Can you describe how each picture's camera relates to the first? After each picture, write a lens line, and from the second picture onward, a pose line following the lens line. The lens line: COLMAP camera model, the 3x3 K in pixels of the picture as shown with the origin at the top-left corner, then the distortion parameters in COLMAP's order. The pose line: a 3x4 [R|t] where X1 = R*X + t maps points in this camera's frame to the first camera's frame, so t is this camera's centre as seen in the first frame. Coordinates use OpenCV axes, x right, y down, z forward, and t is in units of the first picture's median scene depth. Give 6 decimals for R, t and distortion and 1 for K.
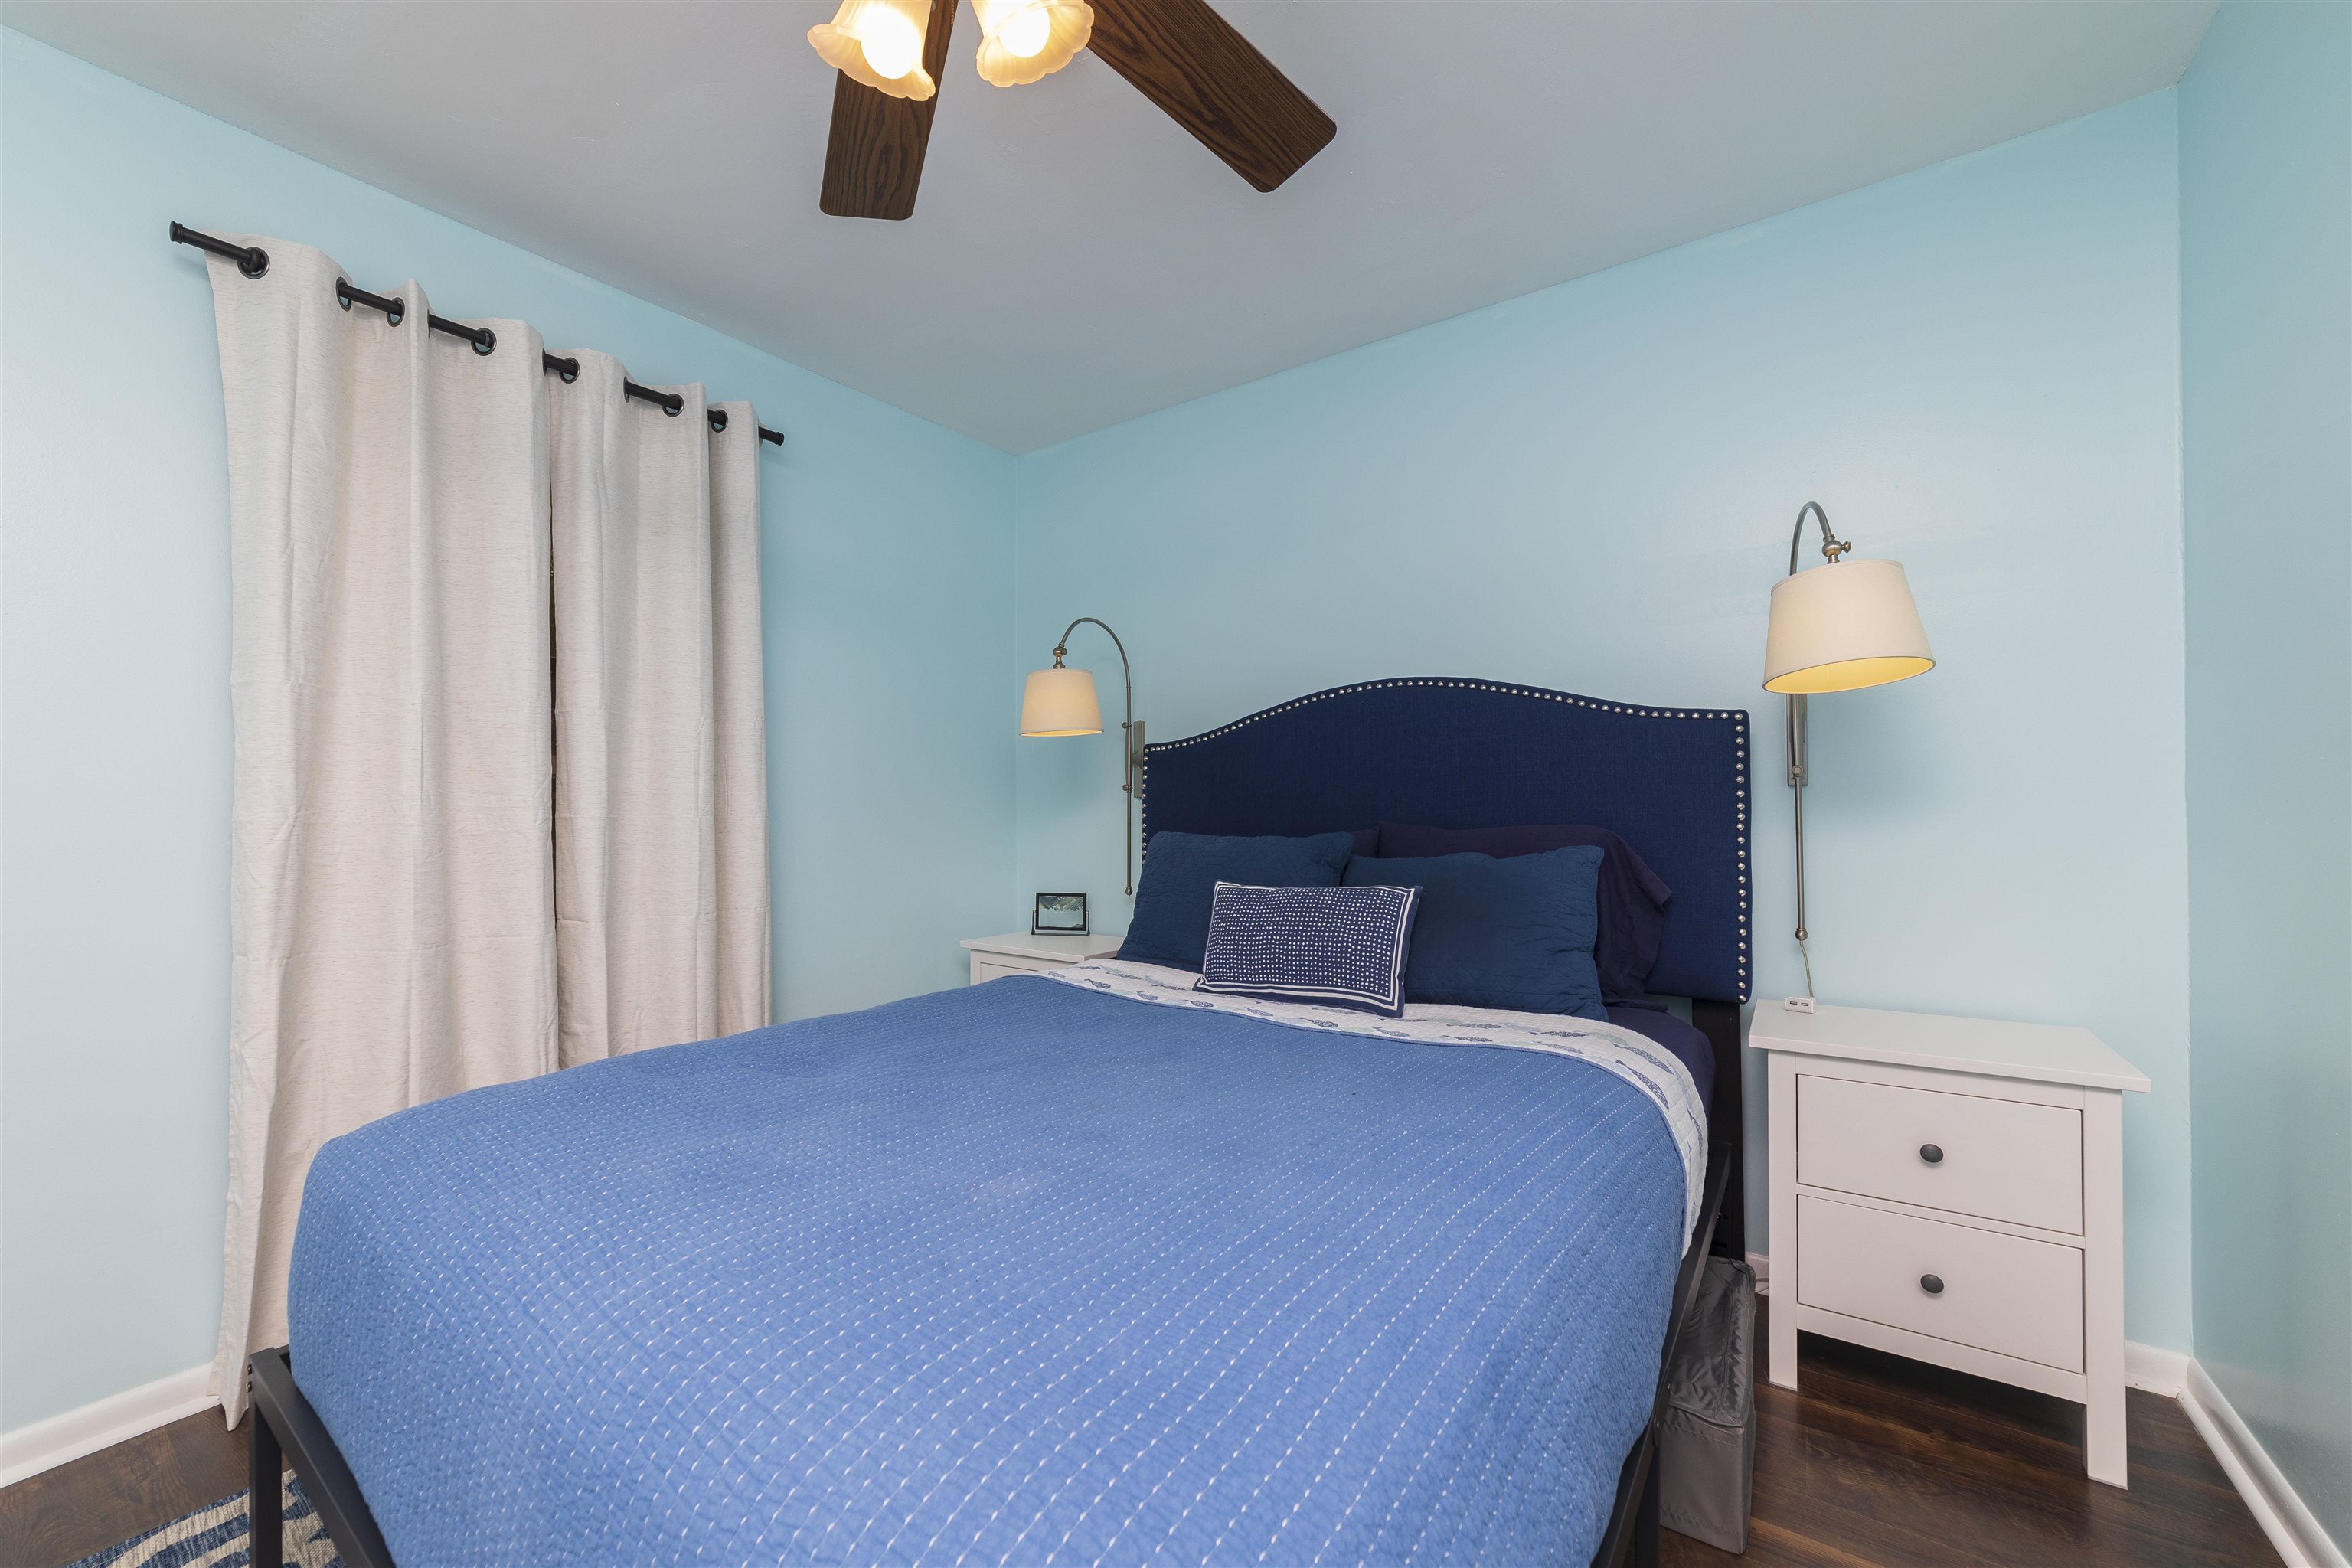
lens RADIAL K [[870.4, 0, 1206.8], [0, 870.4, 809.8], [0, 0, 1]] dist [0.000114, 0.000069]
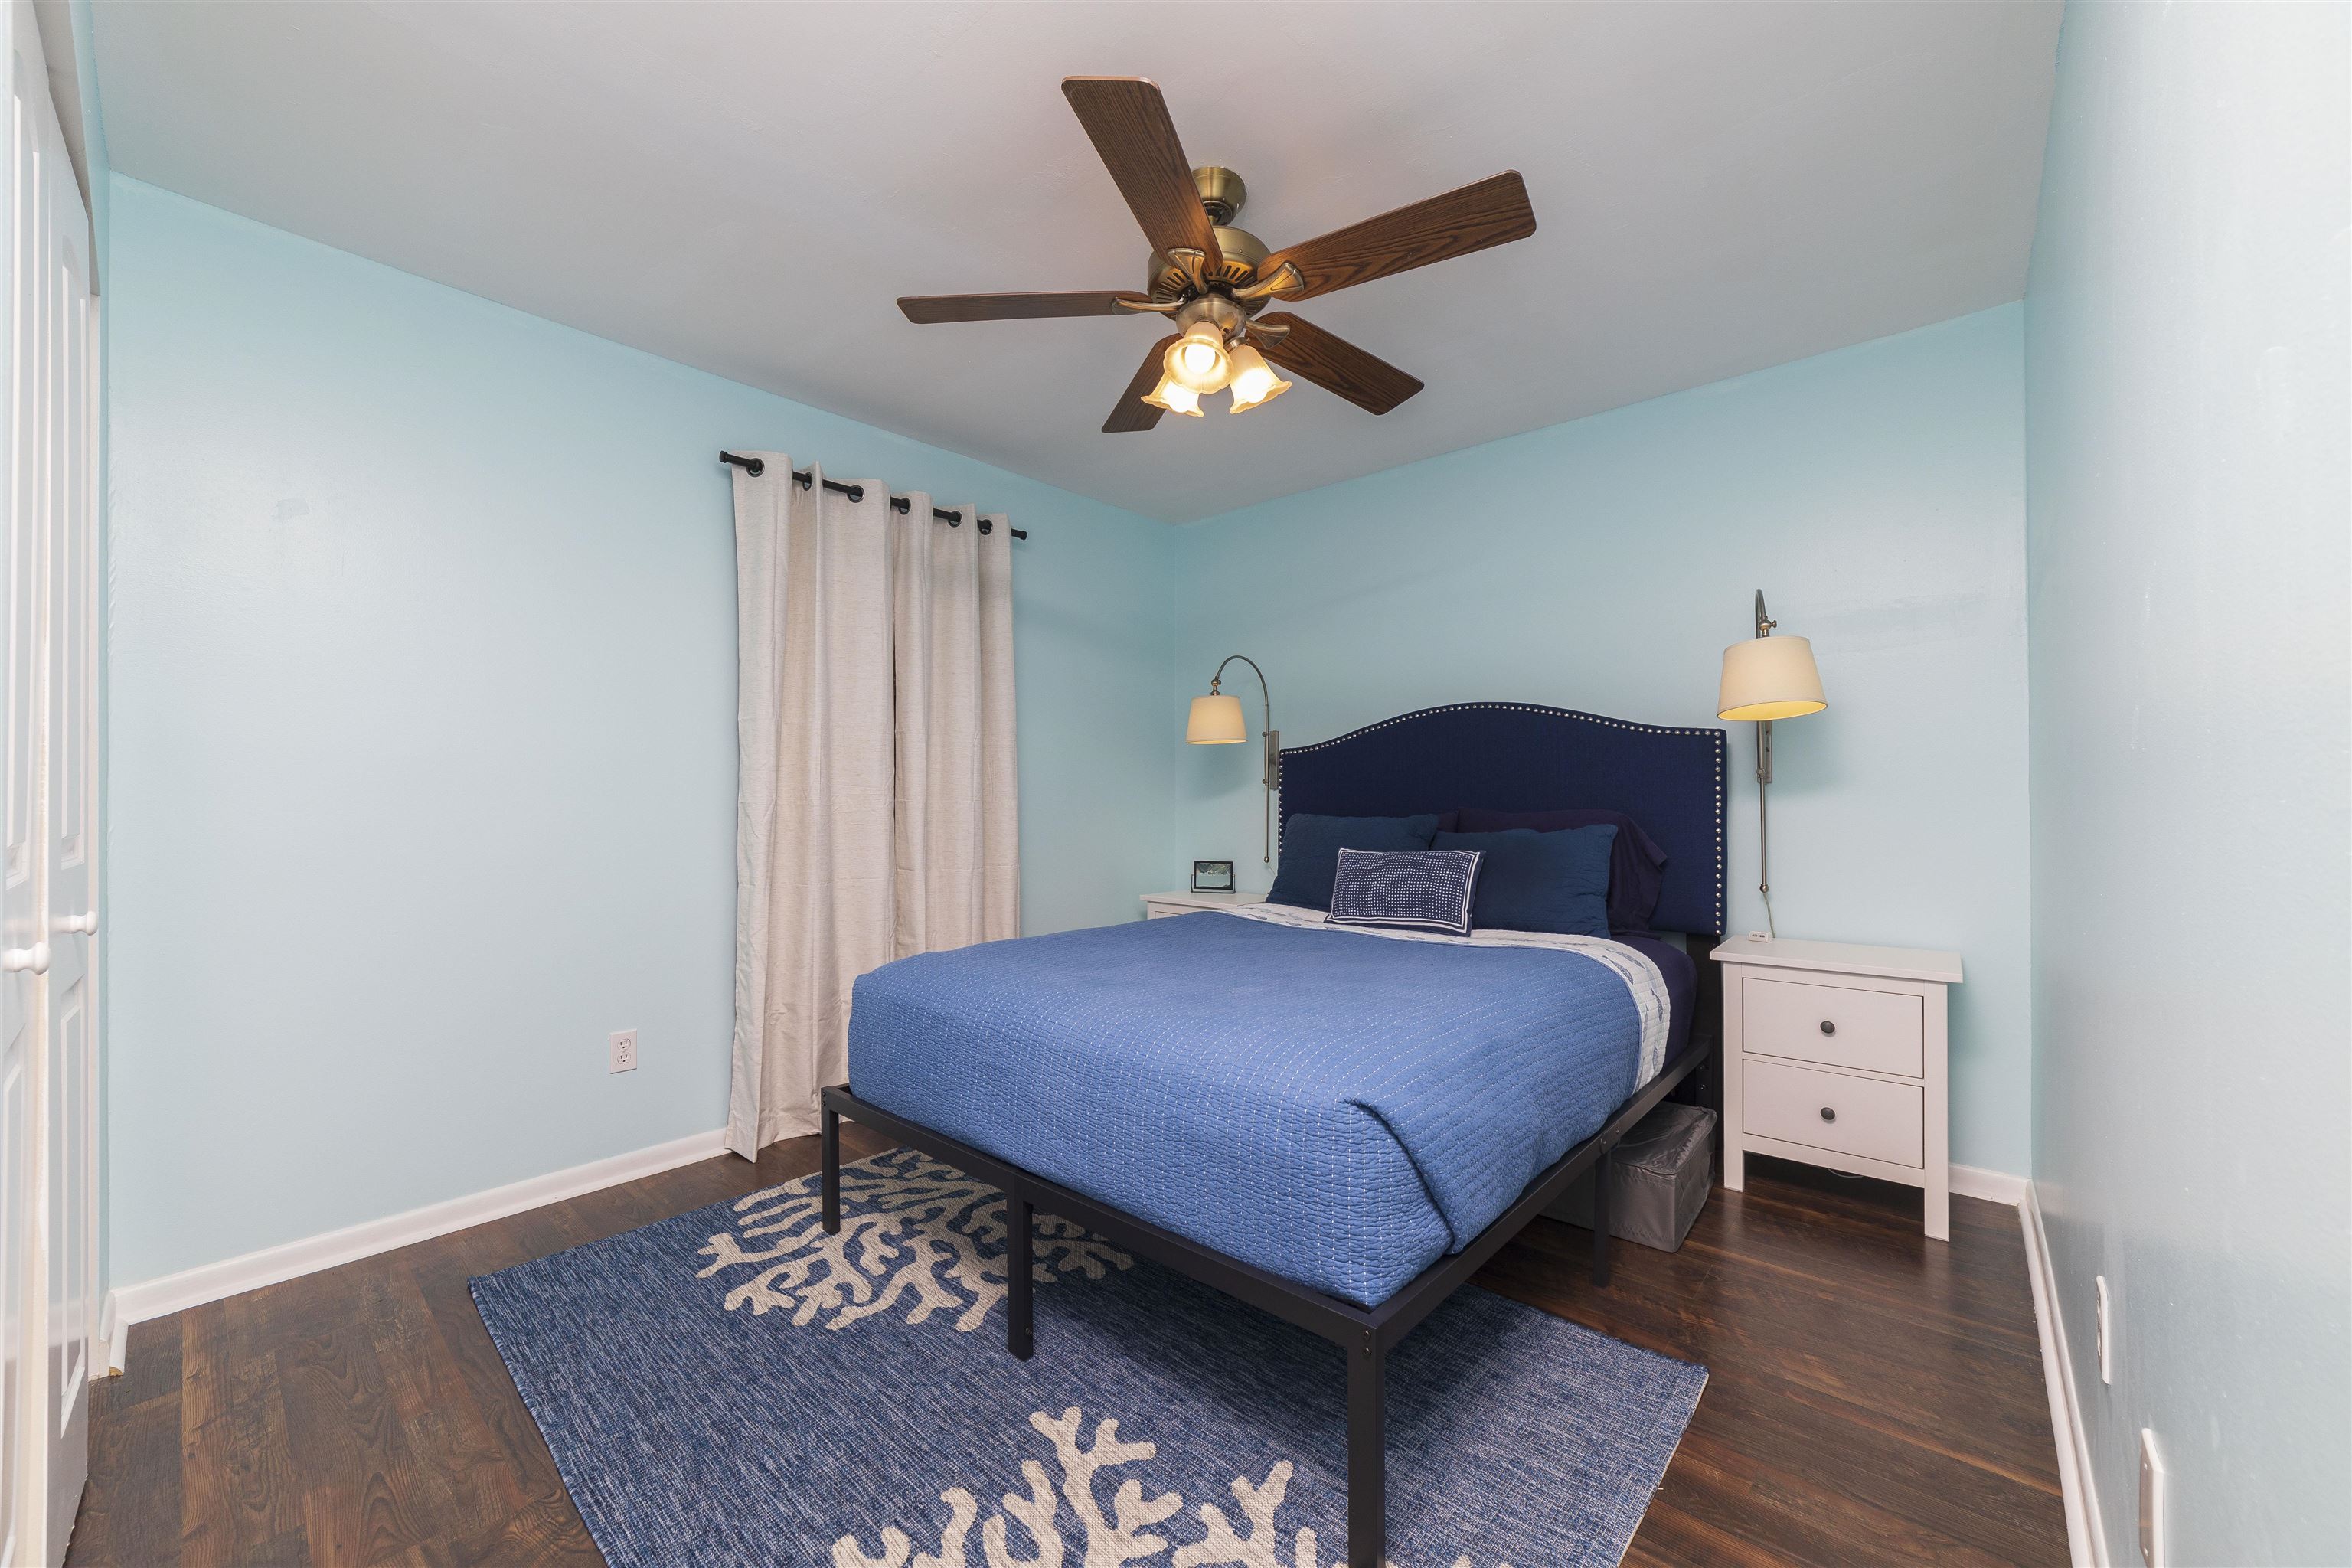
lens RADIAL K [[906.0, 0, 1170.2], [0, 906.0, 794.7], [0, 0, 1]] dist [-0.007020, -0.000120]
pose [[0.990245, 0.003014, -0.139307, -0.063973], [-0.003564, 0.999987, -0.003698, 0.000653], [0.139294, 0.004158, 0.990242, -0.567061]]
